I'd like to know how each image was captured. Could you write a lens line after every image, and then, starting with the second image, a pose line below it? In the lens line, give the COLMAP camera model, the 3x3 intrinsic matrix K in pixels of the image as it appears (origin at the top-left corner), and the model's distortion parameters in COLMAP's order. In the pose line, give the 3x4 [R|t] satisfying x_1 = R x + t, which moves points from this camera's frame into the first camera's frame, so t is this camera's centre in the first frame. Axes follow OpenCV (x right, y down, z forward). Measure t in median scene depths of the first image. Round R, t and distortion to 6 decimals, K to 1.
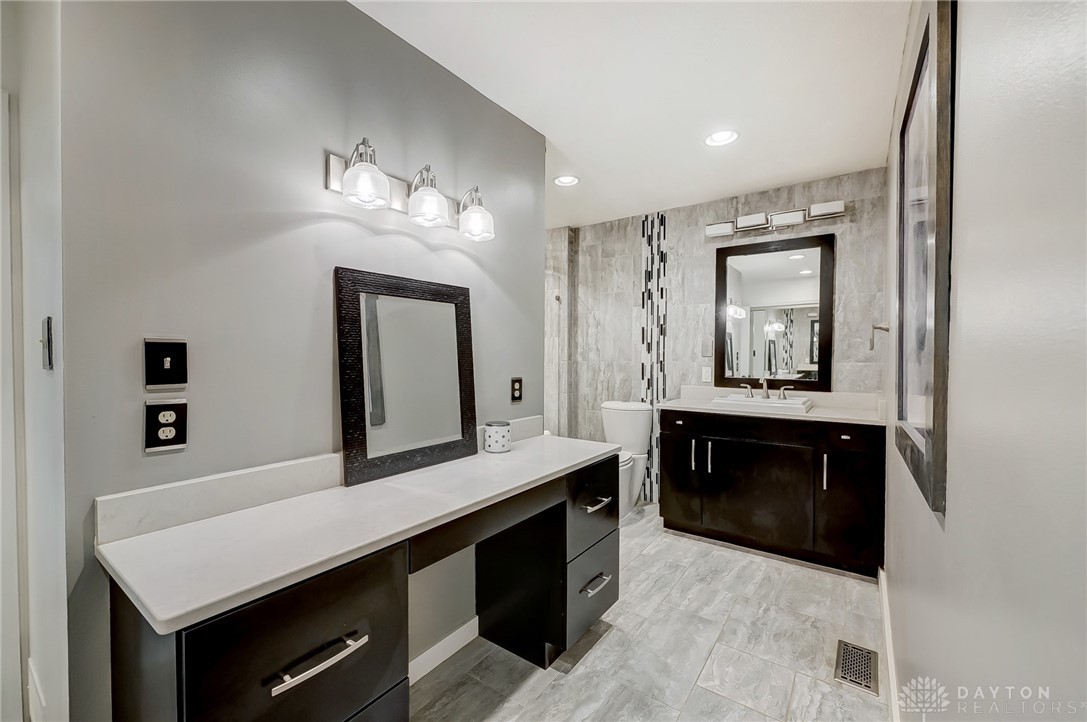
lens RADIAL K [[445.5, 0, 525.7], [0, 445.5, 362.7], [0, 0, 1]] dist [-0.019872, 0.001306]
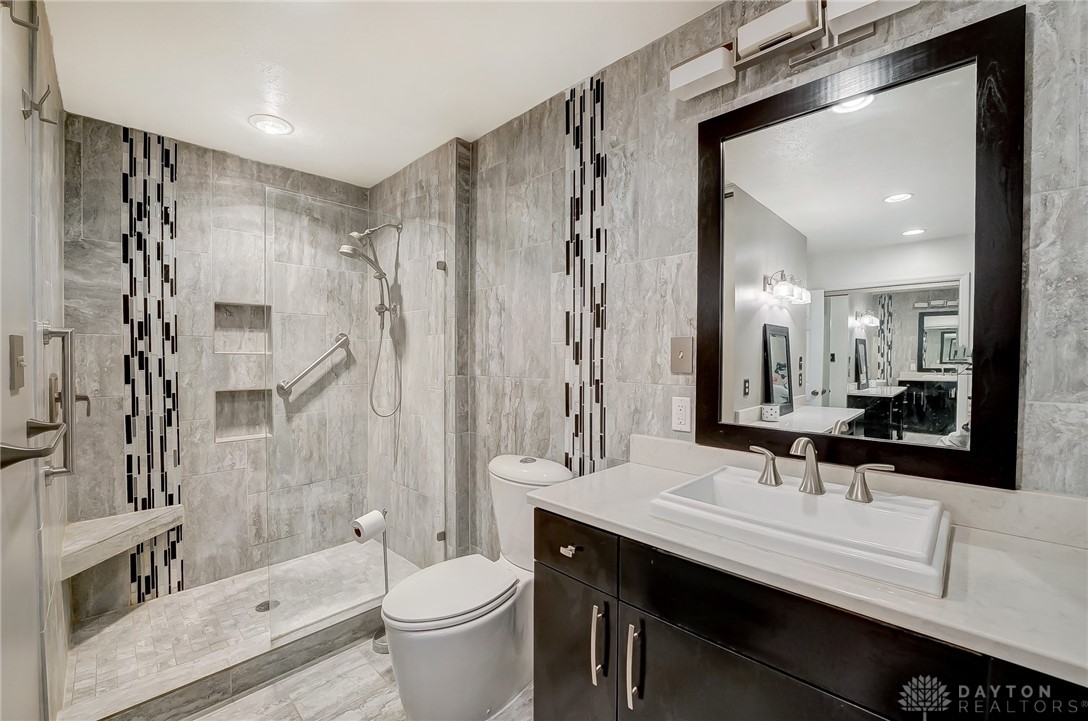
lens RADIAL K [[445.9, 0, 541.5], [0, 445.9, 361.2], [0, 0, 1]] dist [-0.019872, 0.001306]
pose [[0.991734, 0.001036, -0.128304, 0.301622], [-0.001962, 0.999973, -0.007090, -0.020628], [0.128293, 0.007283, 0.991710, 0.500215]]
